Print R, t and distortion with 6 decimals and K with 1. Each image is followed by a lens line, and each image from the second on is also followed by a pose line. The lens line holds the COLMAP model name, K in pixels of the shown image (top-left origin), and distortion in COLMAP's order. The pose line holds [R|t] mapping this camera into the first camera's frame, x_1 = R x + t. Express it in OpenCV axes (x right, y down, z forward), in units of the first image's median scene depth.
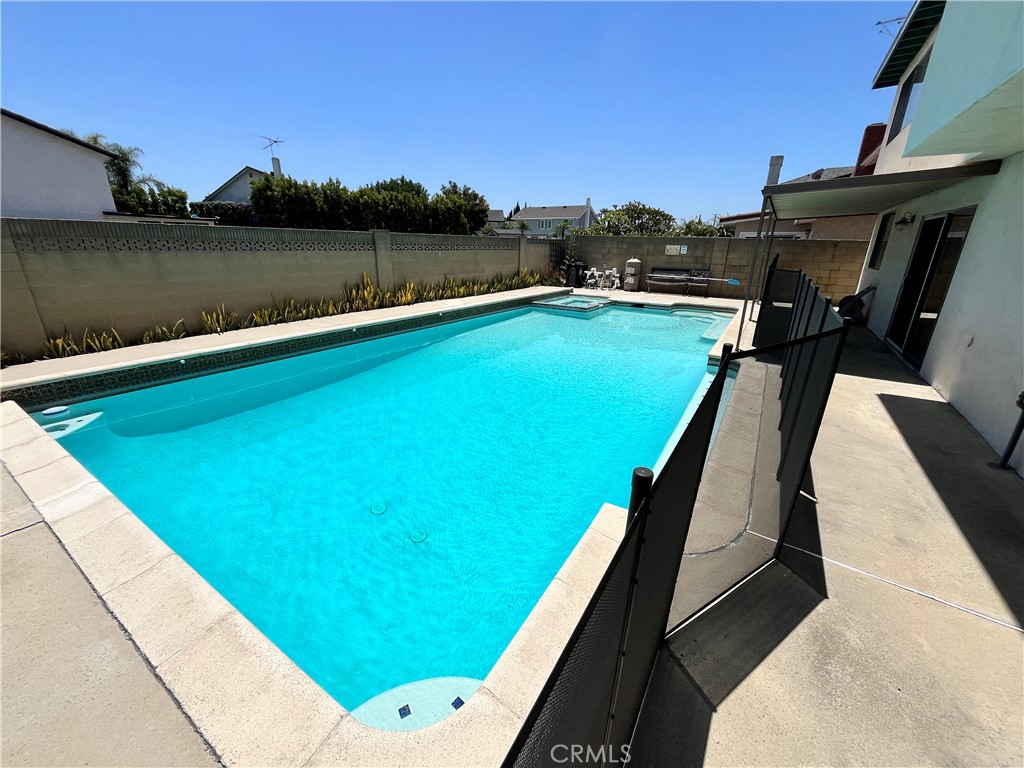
lens RADIAL K [[412.3, 0, 510.4], [0, 412.3, 386.1], [0, 0, 1]] dist [-0.002587, -0.000162]
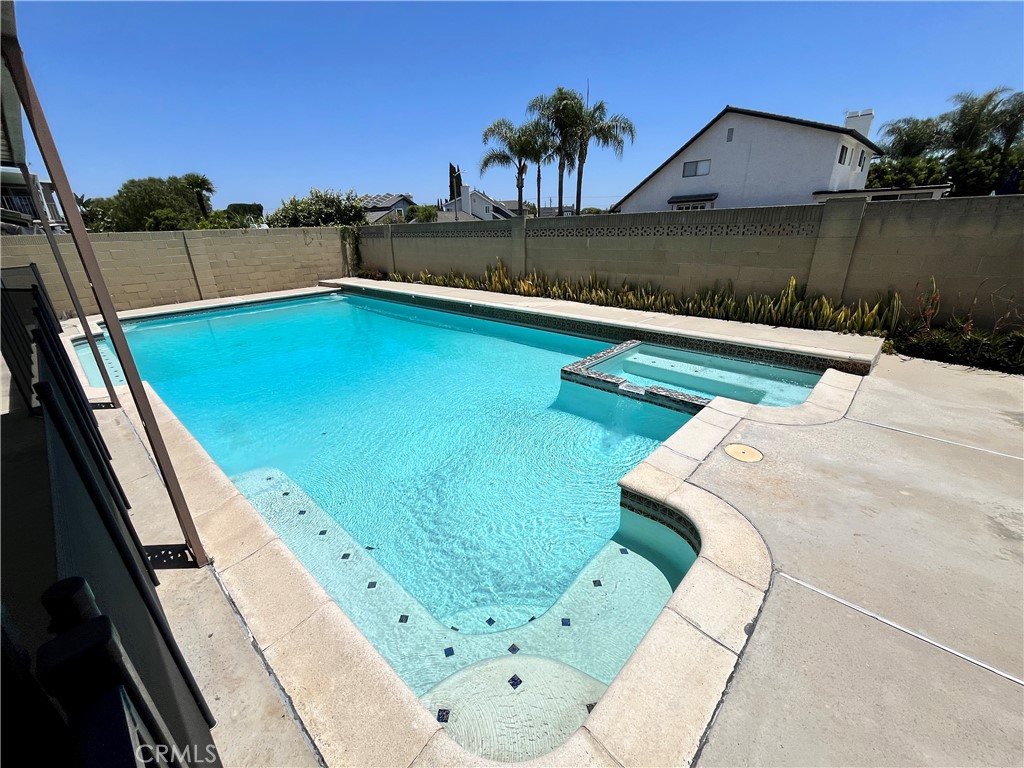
lens RADIAL K [[412.3, 0, 512.5], [0, 412.3, 388.3], [0, 0, 1]] dist [-0.002587, -0.000162]
pose [[-0.167455, 0.347729, -0.922520, 0.663297], [-0.298832, 0.873809, 0.383612, -0.348922], [0.939499, 0.339916, -0.042411, 1.039611]]
